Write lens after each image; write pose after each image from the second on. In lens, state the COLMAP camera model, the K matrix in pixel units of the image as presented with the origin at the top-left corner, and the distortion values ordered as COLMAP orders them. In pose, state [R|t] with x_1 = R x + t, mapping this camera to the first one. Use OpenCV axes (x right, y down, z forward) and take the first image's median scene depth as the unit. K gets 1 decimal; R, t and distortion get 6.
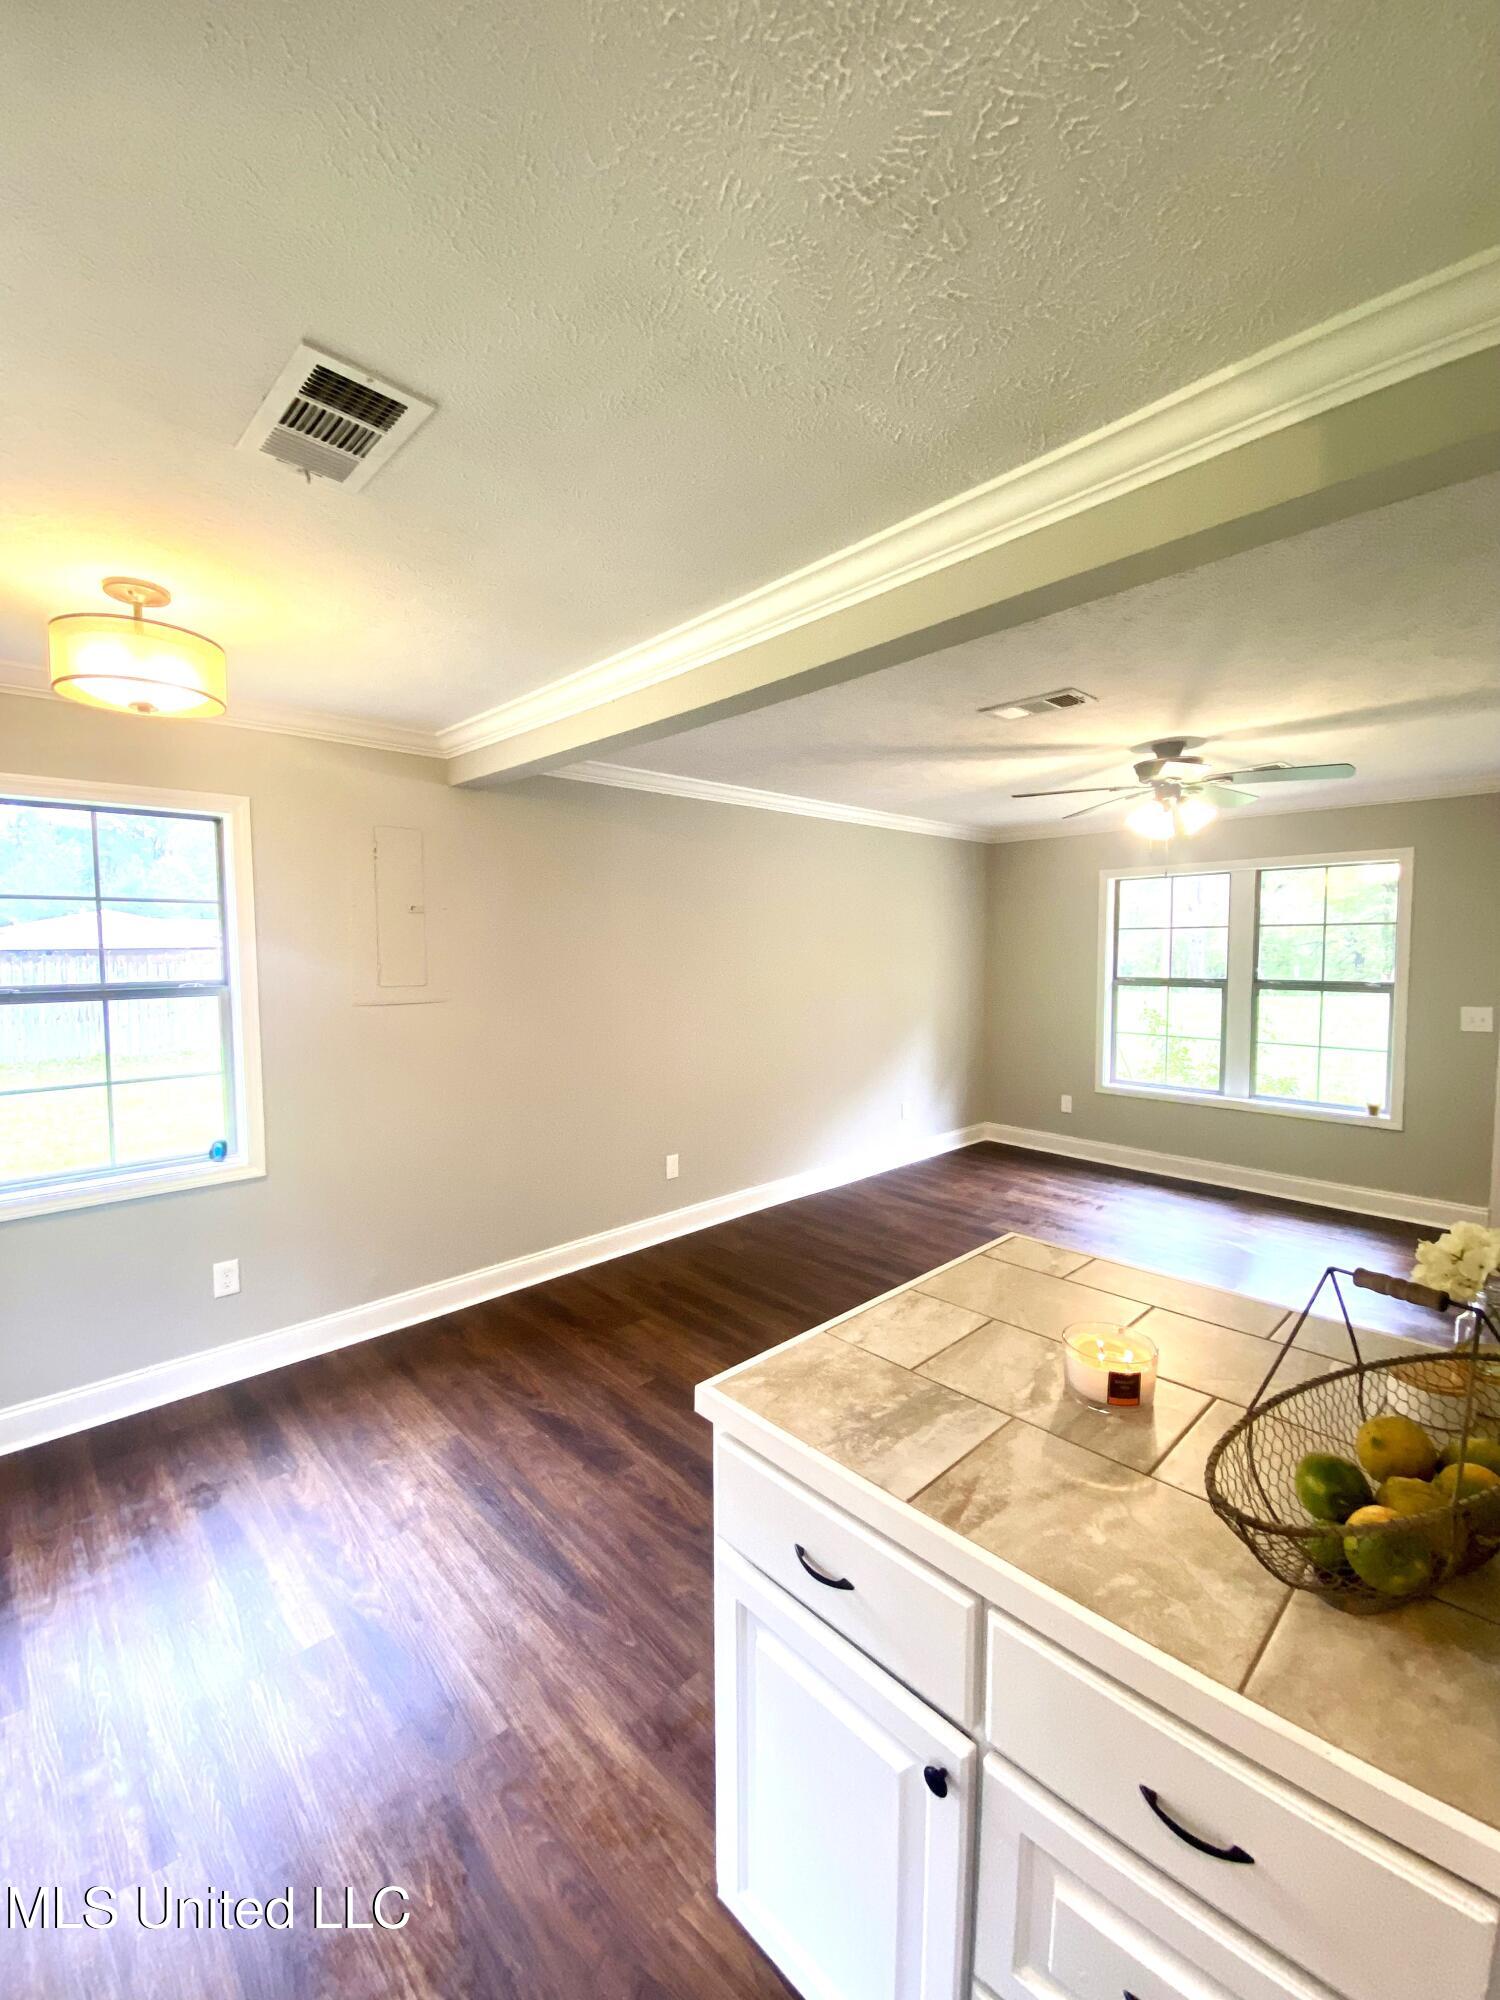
lens RADIAL K [[838.1, 0, 747.5], [0, 838.1, 985.9], [0, 0, 1]] dist [-0.012170, -0.007931]
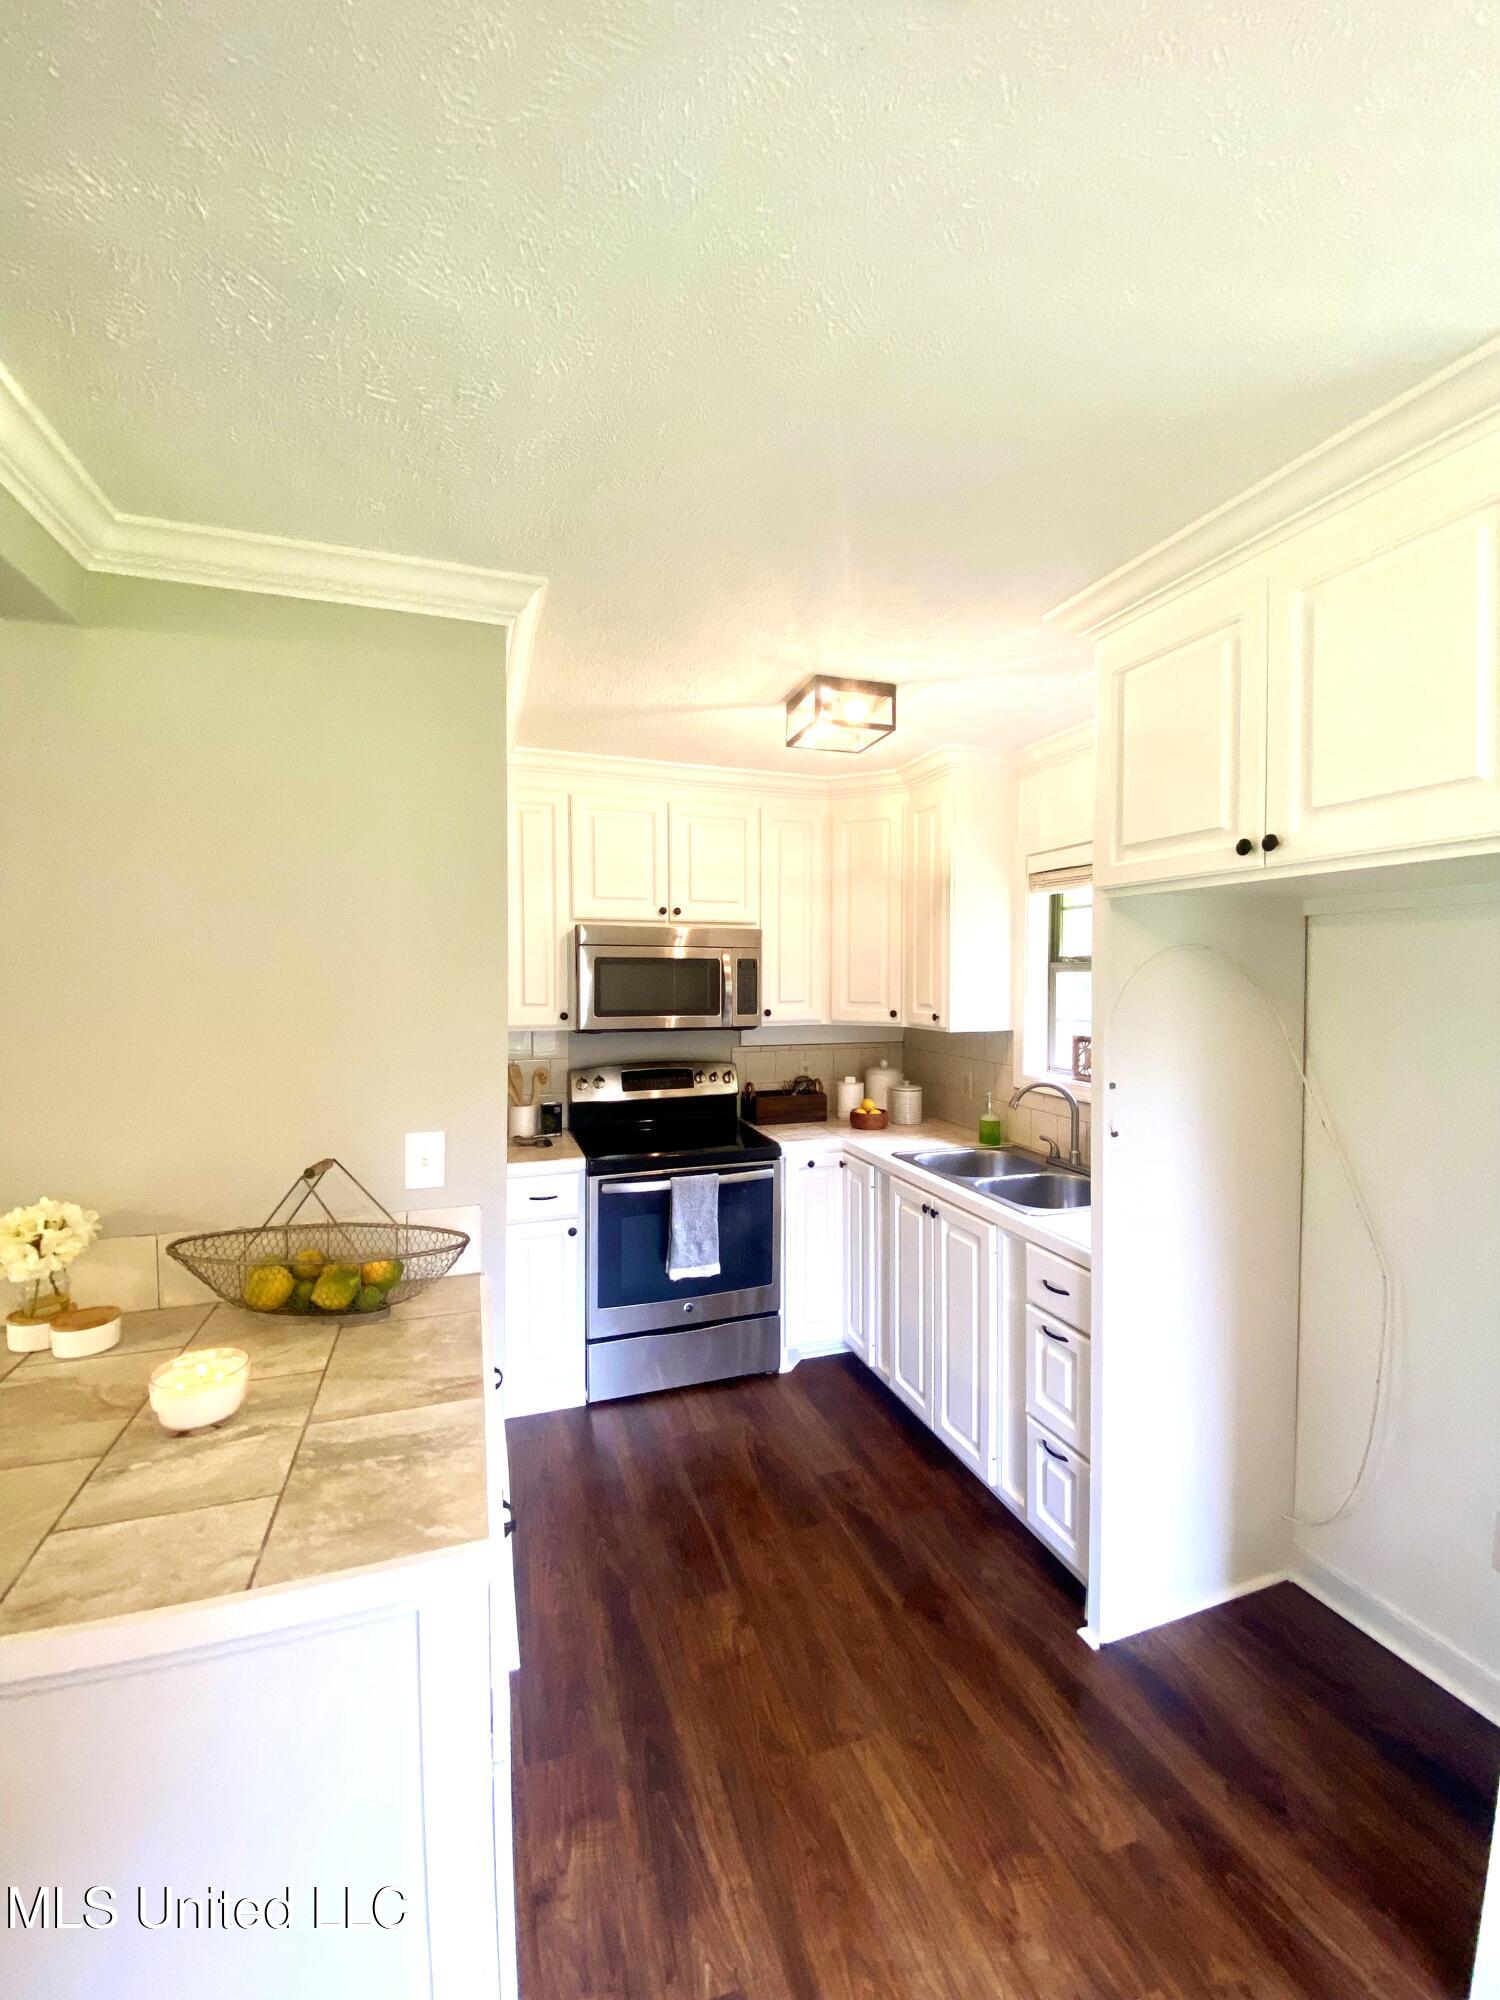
lens RADIAL K [[838.1, 0, 745.3], [0, 838.1, 1009.3], [0, 0, 1]] dist [-0.012170, -0.007931]
pose [[-0.911142, -0.001407, 0.412091, -0.367183], [0.035324, 0.996047, 0.081504, -0.046113], [-0.410577, 0.088818, -0.907490, 0.984534]]
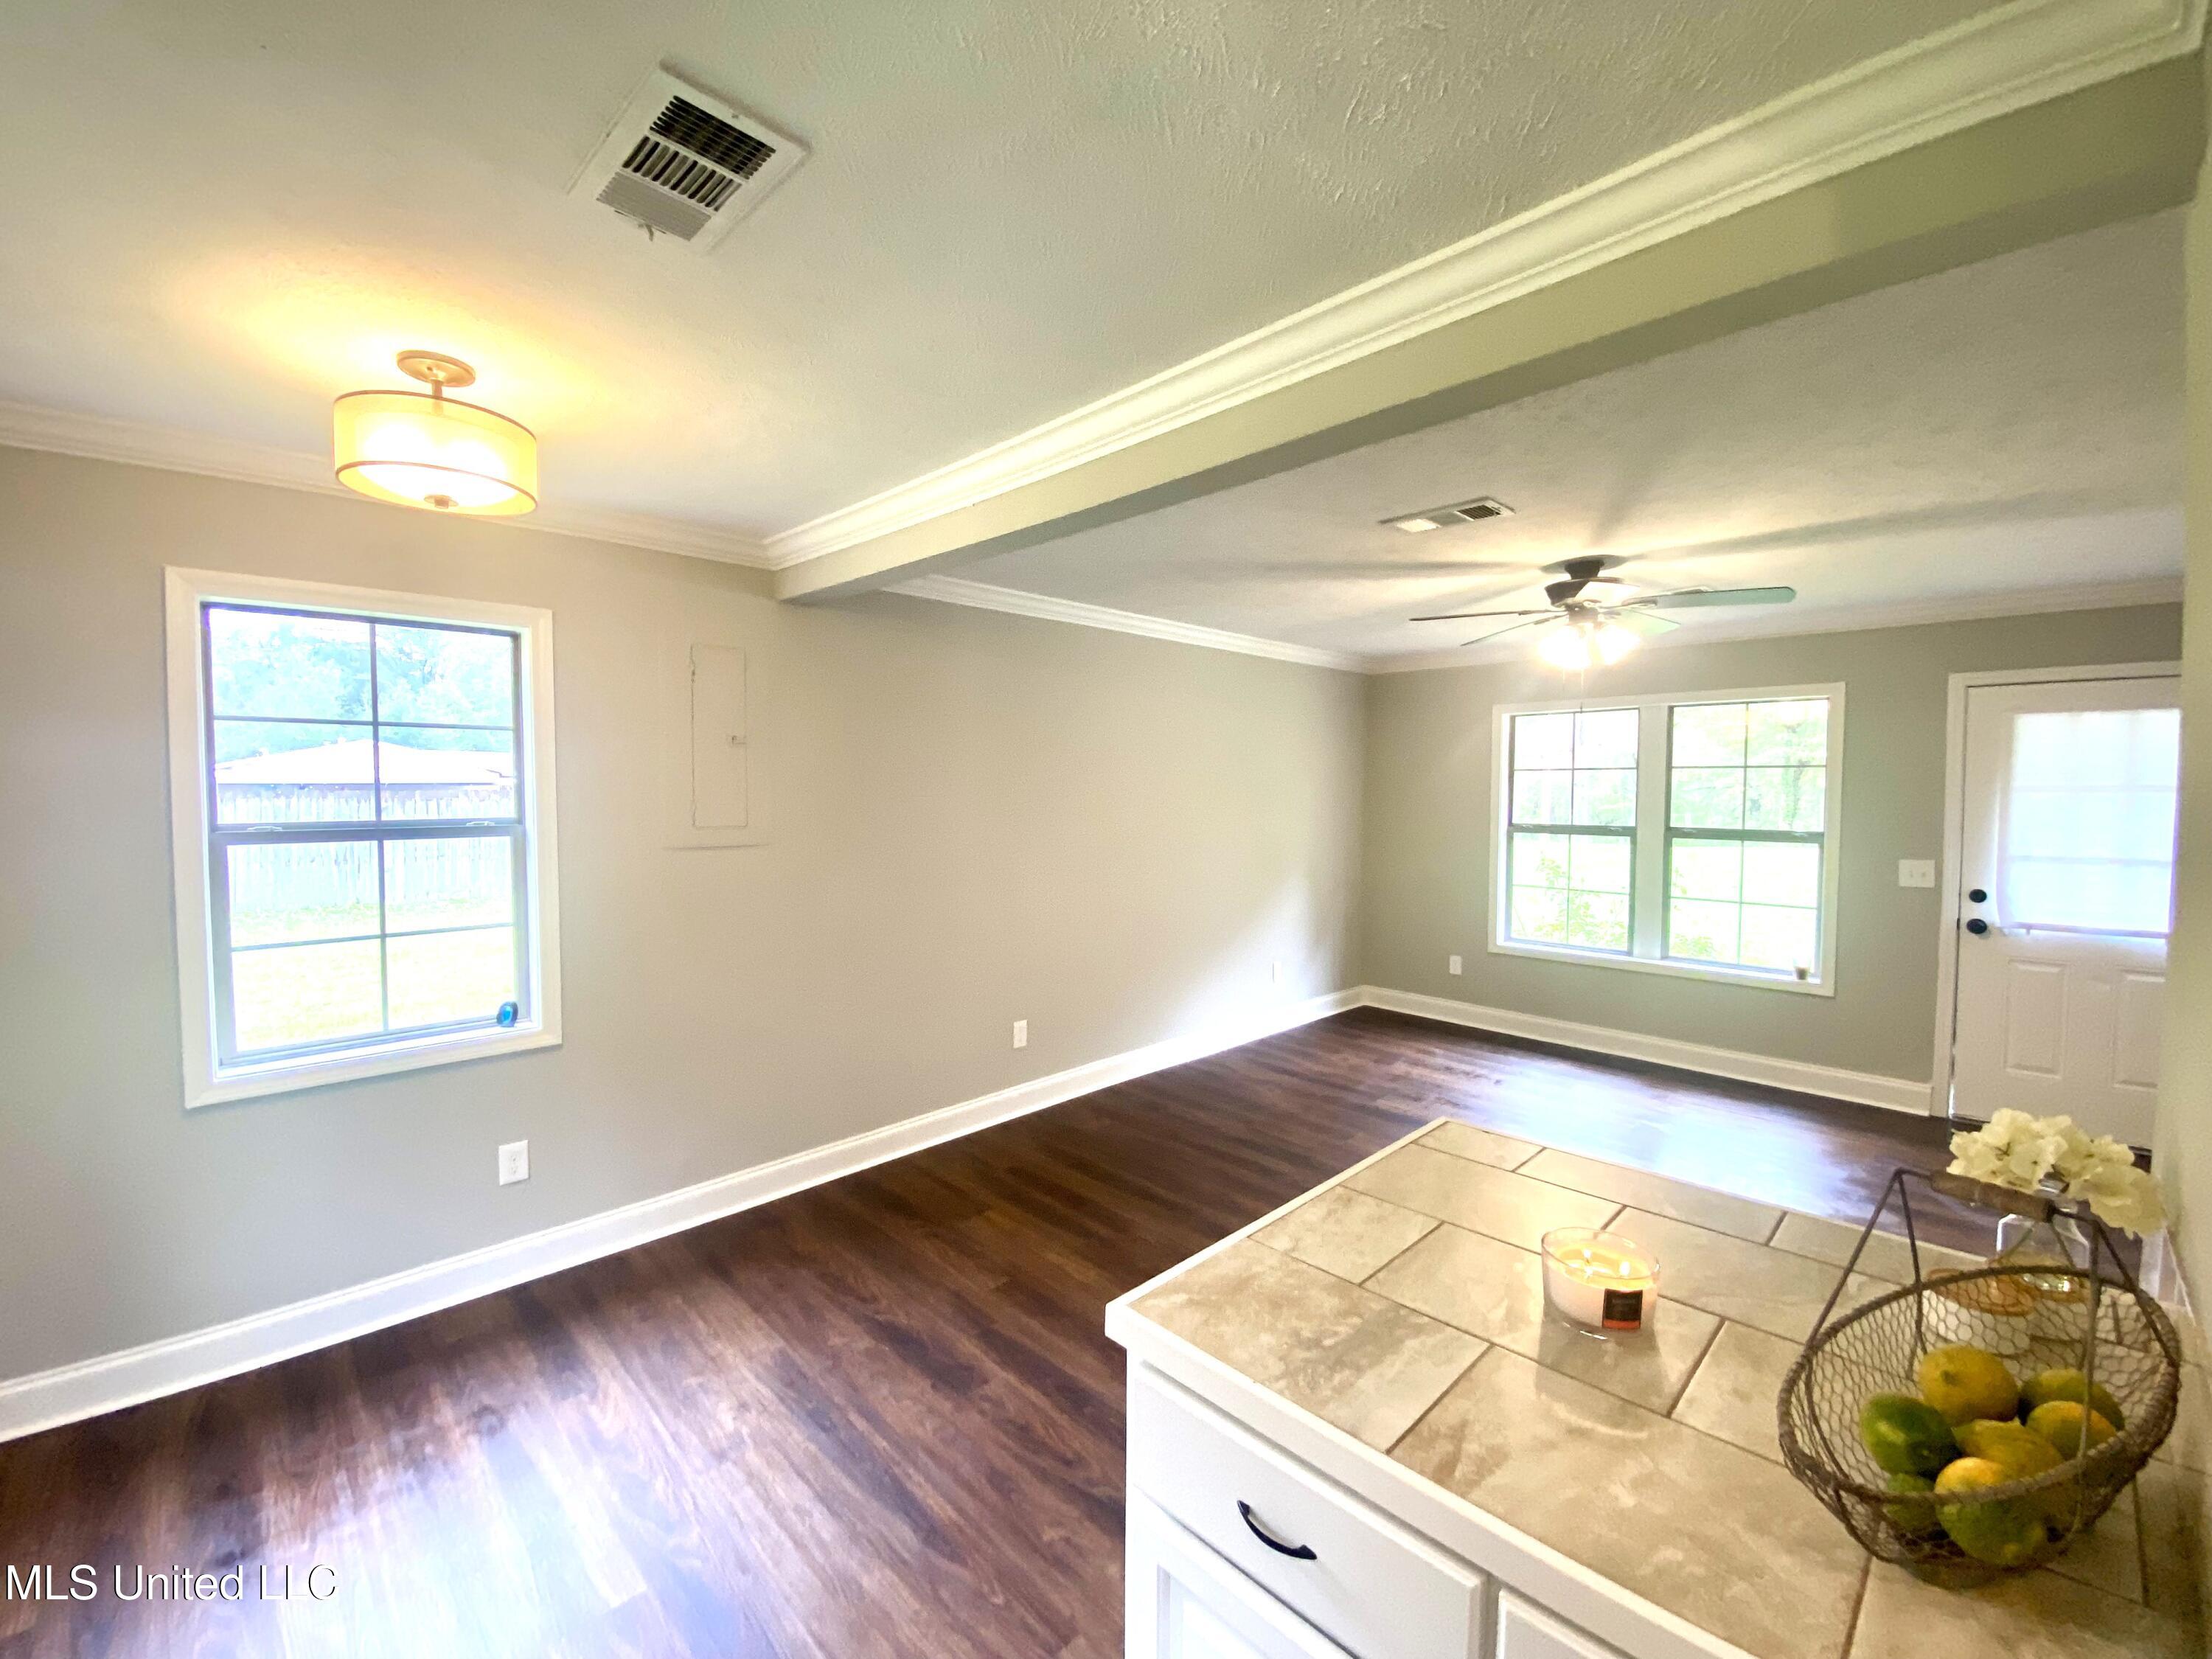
lens RADIAL K [[927.0, 0, 1094.0], [0, 927.0, 811.7], [0, 0, 1]] dist [-0.012170, -0.007931]
pose [[0.999871, 0.007889, 0.014015, -0.057761], [-0.007597, 0.999755, -0.020779, 0.002010], [-0.014175, 0.020670, 0.999686, 0.040039]]
